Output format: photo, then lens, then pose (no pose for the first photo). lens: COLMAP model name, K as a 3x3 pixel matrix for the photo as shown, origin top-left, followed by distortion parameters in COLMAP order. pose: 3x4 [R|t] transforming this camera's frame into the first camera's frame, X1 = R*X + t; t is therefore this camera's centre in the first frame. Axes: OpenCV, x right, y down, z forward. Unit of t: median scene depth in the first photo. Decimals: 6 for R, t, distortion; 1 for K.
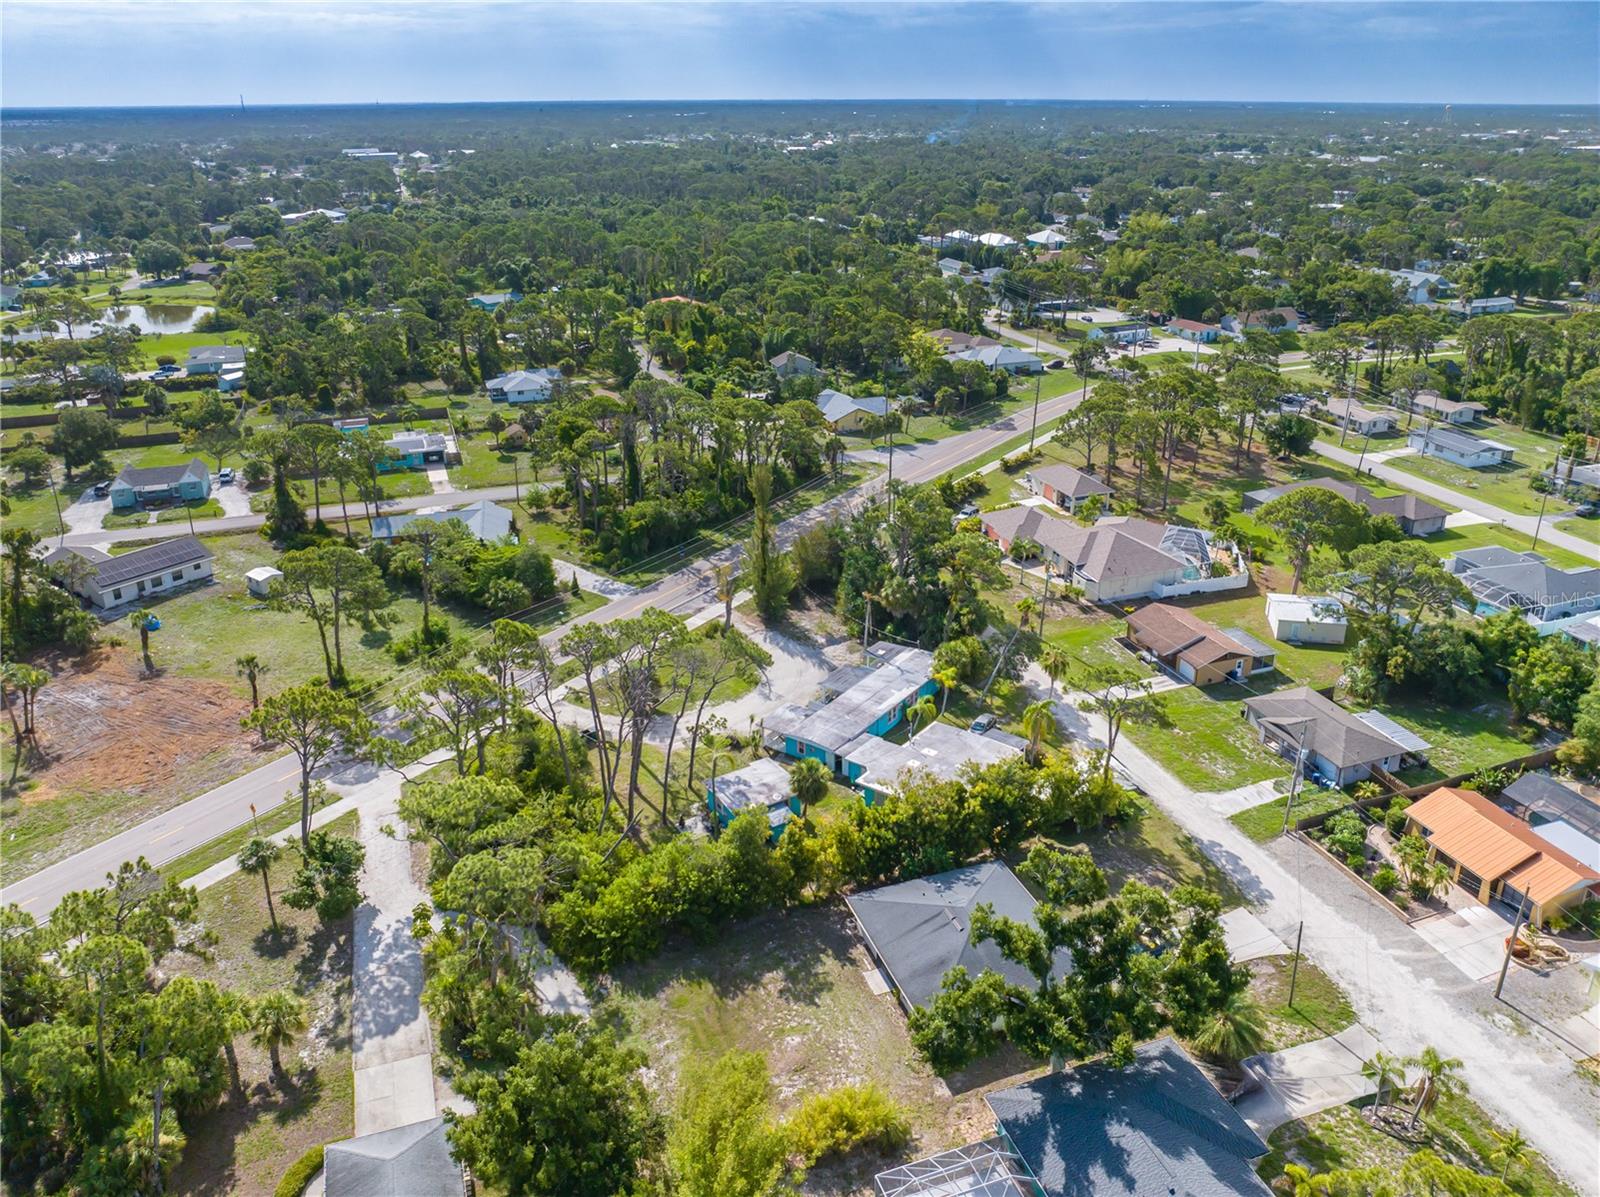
lens RADIAL K [[1164.9, 0, 819.4], [0, 1164.9, 560.1], [0, 0, 1]] dist [-0.037412, -0.003669]
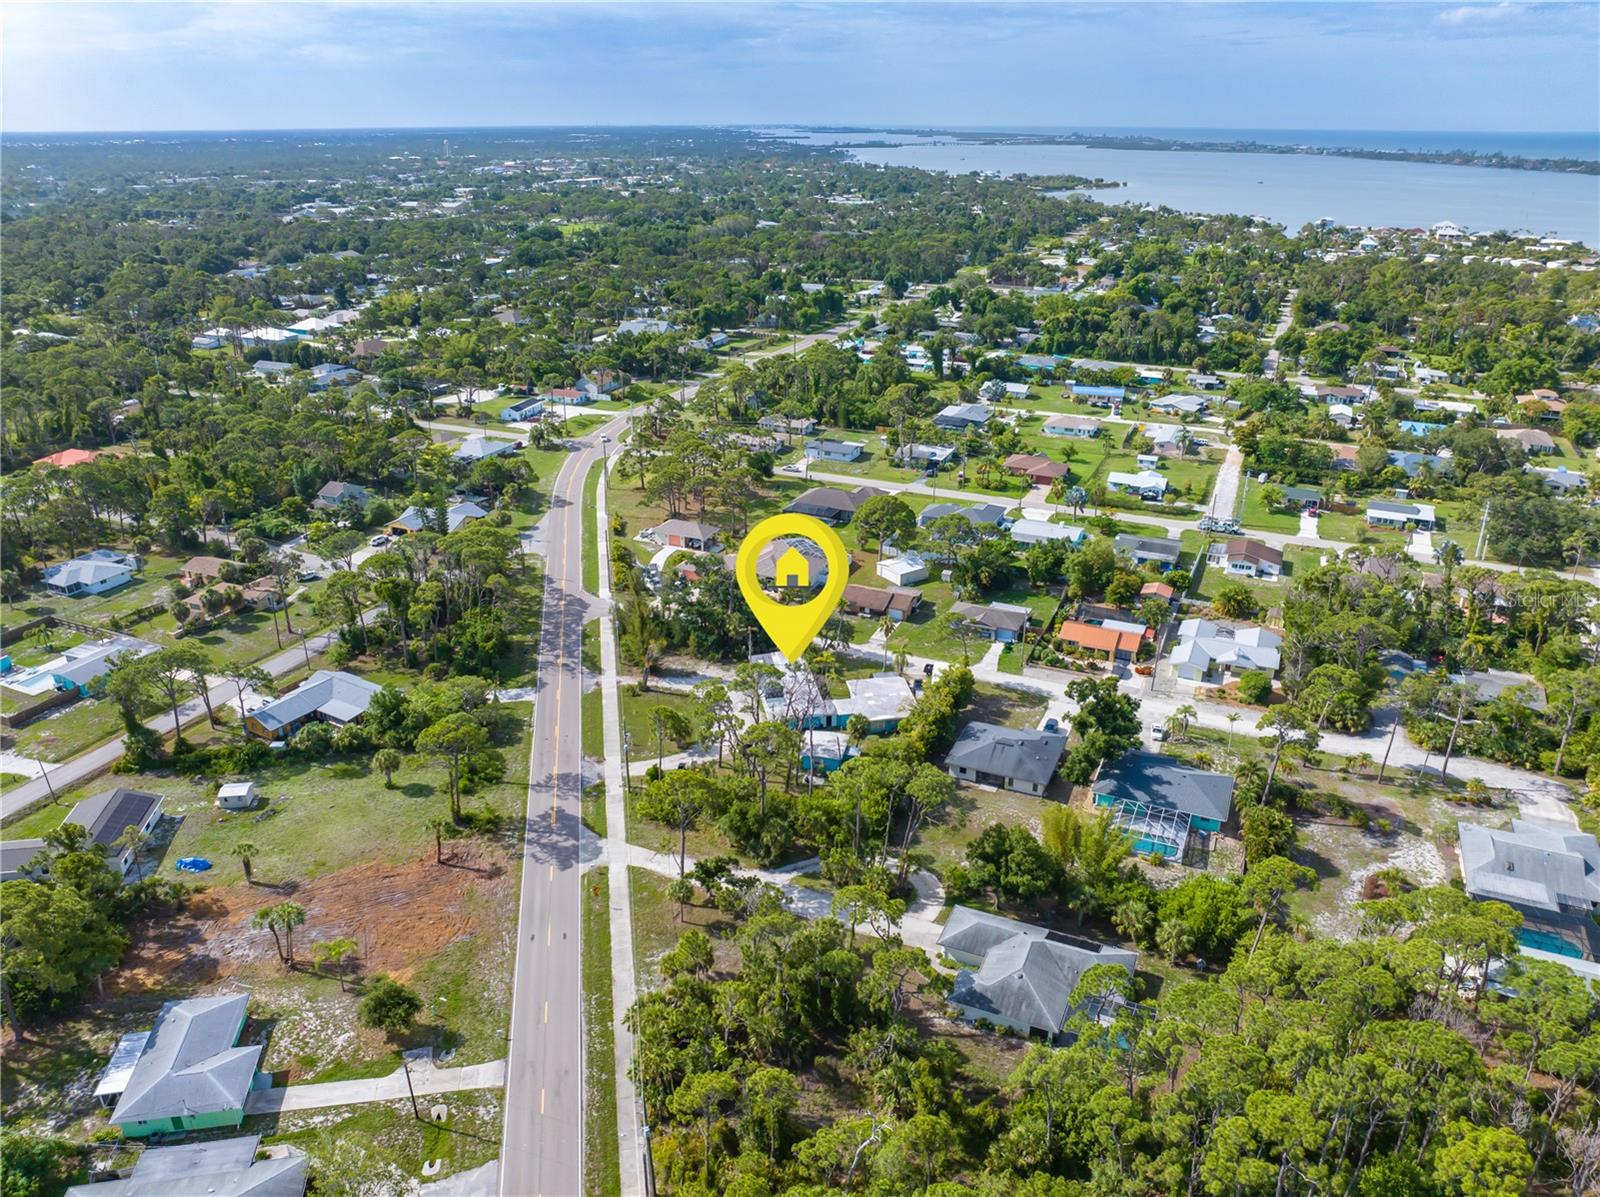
lens RADIAL K [[1118.0, 0, 799.0], [0, 1118.0, 591.4], [0, 0, 1]] dist [-0.028058, -0.003176]
pose [[0.701969, -0.276325, 0.656418, -0.693692], [0.264169, 0.956940, 0.120333, -0.141105], [-0.661404, 0.088935, 0.744739, -0.121076]]
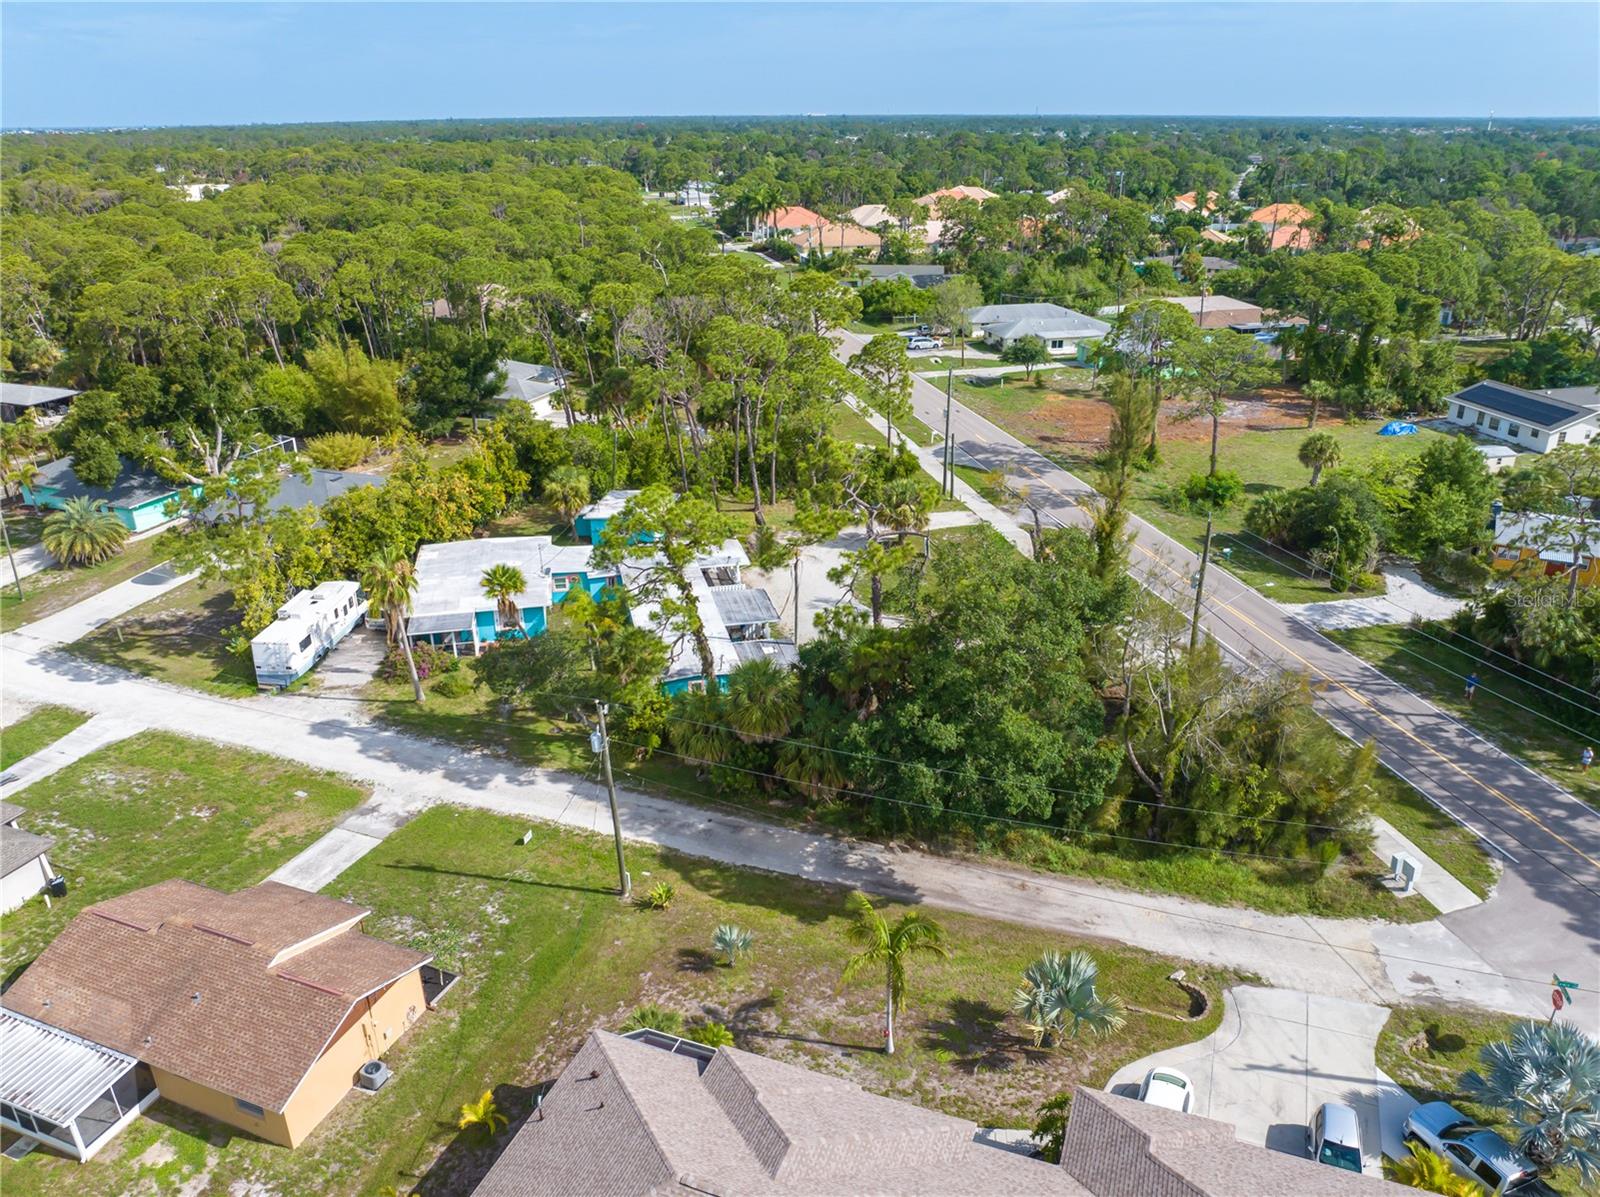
lens RADIAL K [[1136.0, 0, 804.4], [0, 1136.0, 595.5], [0, 0, 1]] dist [-0.039998, -0.001720]
pose [[-0.656185, 0.302642, -0.691251, 0.328102], [-0.273981, 0.757984, 0.591941, -0.213809], [0.703104, 0.577813, -0.414460, 0.981691]]
